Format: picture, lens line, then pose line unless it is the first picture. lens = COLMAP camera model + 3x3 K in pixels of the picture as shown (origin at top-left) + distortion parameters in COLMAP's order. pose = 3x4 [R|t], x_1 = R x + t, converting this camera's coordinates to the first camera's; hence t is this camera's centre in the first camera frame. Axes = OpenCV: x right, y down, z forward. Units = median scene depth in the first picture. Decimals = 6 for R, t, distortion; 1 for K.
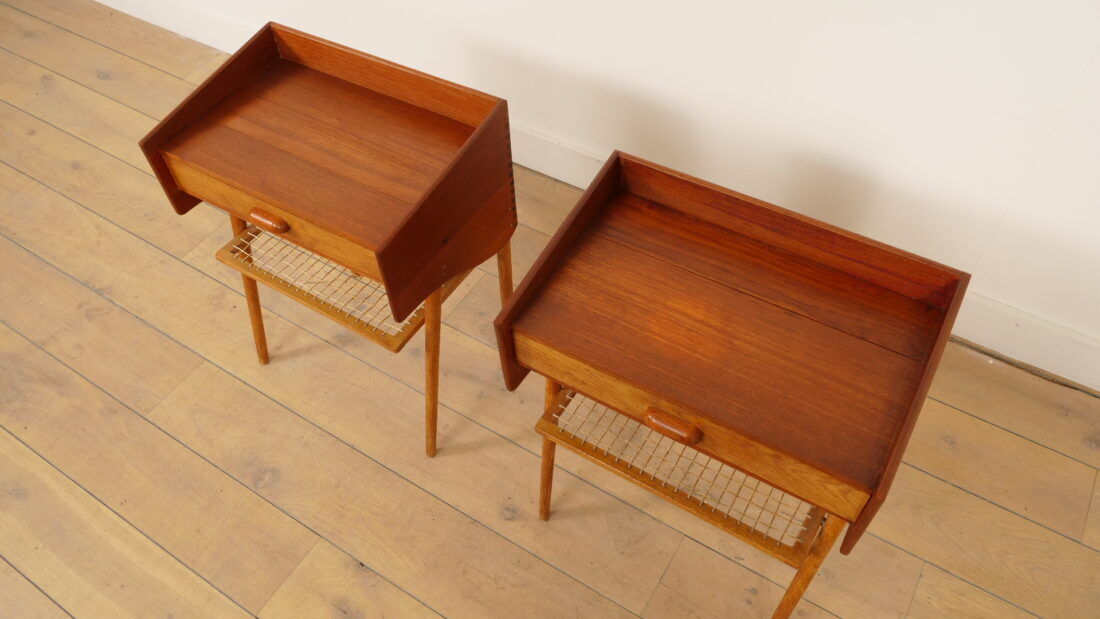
lens RADIAL K [[802.0, 0, 550.0], [0, 802.0, 309.5], [0, 0, 1]] dist [-0.037809, 0.006136]
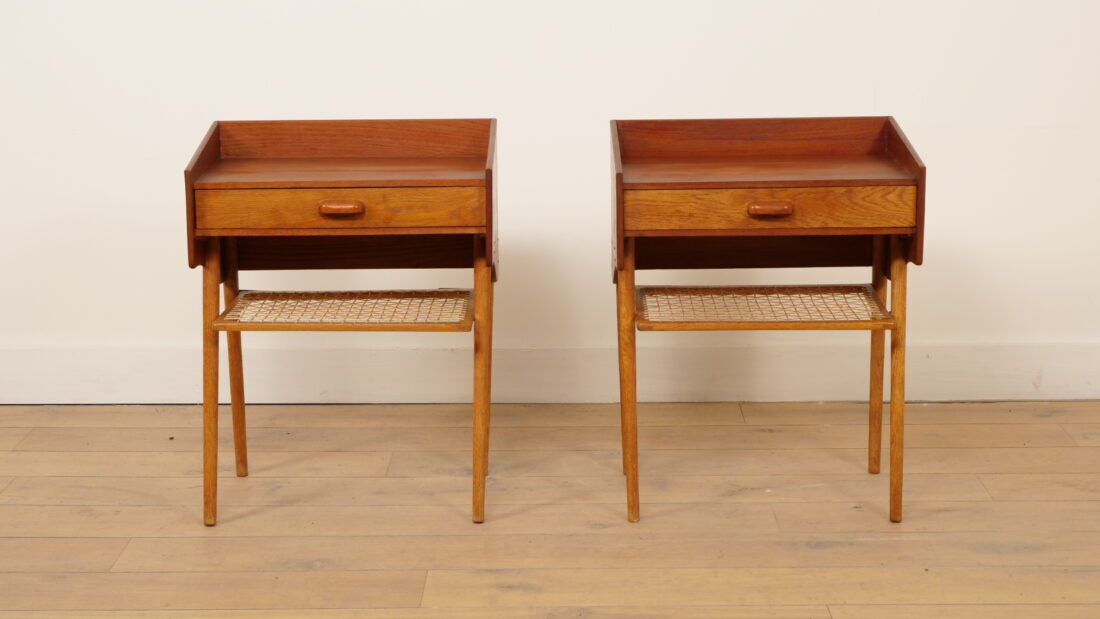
lens RADIAL K [[2111.4, 0, 550.0], [0, 2111.4, 309.5], [0, 0, 1]] dist [0.039425, 0.103265]
pose [[0.847215, -0.079554, 0.525260, -1.624199], [0.398035, 0.749883, -0.528434, 1.596477], [-0.351845, 0.656769, 0.666978, -0.881407]]
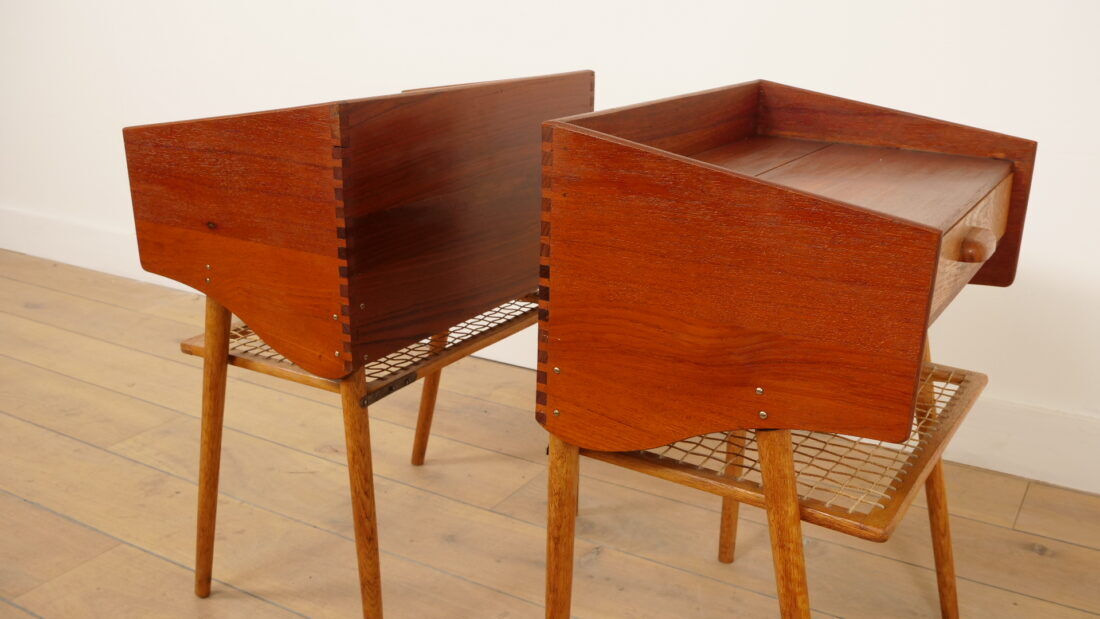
lens RADIAL K [[1042.9, 0, 550.0], [0, 1042.9, 309.5], [0, 0, 1]] dist [-0.013543, -0.002794]
pose [[0.999300, 0.028937, 0.023729, -0.160085], [-0.011260, 0.837202, -0.546777, 0.517520], [-0.035688, 0.546127, 0.836942, 0.254809]]
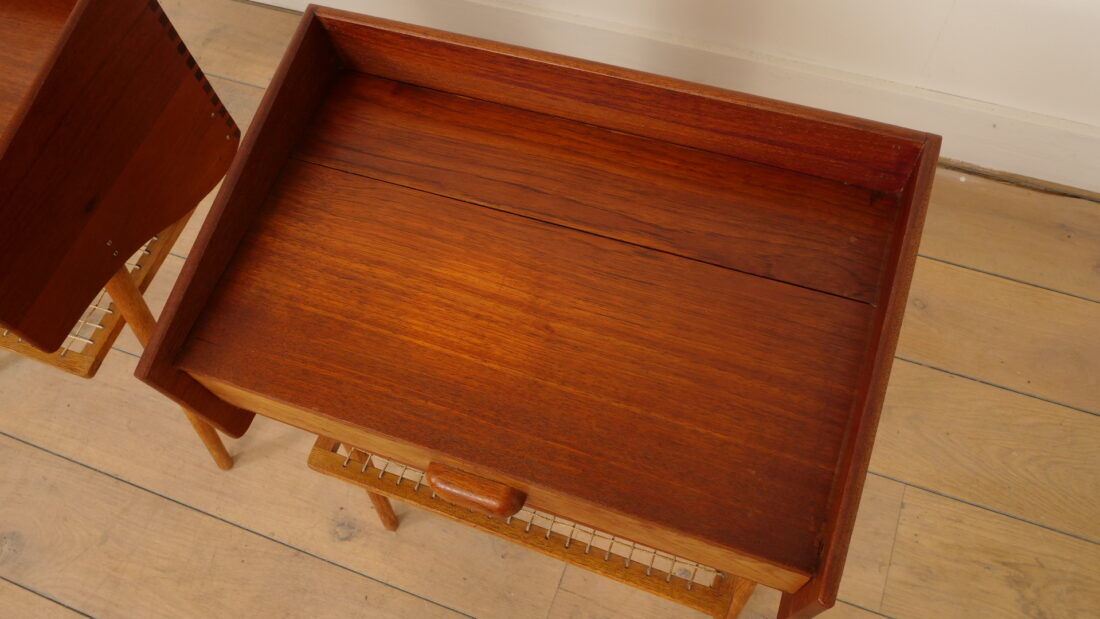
lens RADIAL K [[857.8, 0, 550.0], [0, 857.8, 309.5], [0, 0, 1]] dist [-0.032433, 0.002408]
pose [[0.978286, -0.202085, 0.046027, 0.166880], [0.187372, 0.957252, 0.220363, -0.088381], [-0.088591, -0.206954, 0.974331, 0.332415]]
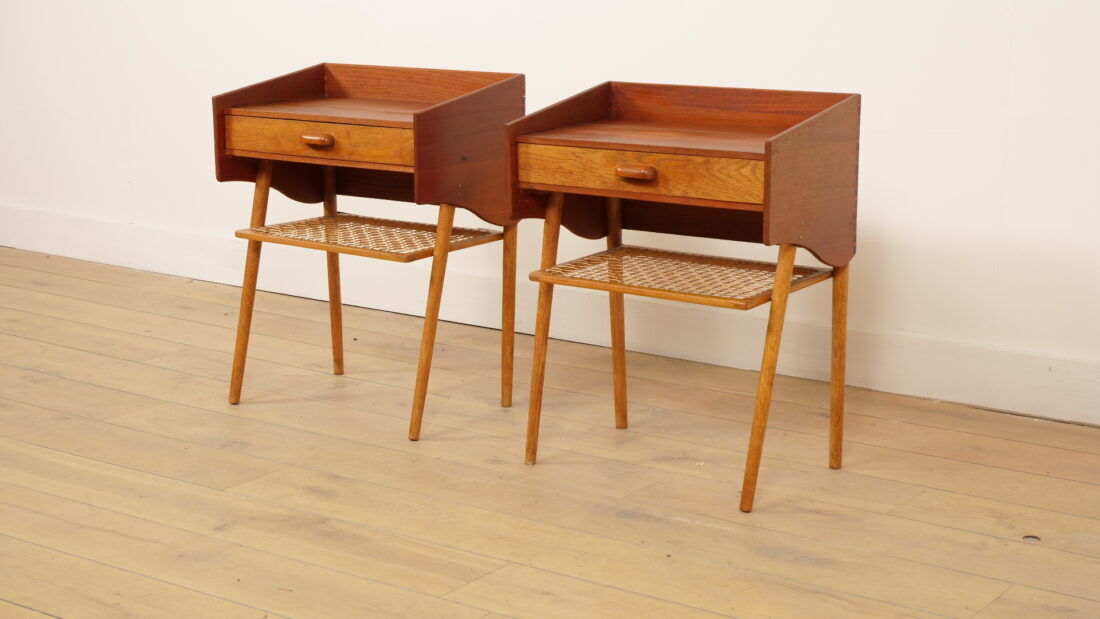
lens RADIAL K [[1824.1, 0, 550.0], [0, 1824.1, 309.5], [0, 0, 1]] dist [0.026377, -0.068004]
pose [[0.997829, 0.043013, -0.049871, 0.140131], [-0.064736, 0.779787, -0.622689, 1.774647], [0.012105, 0.624565, 0.780879, -0.965403]]
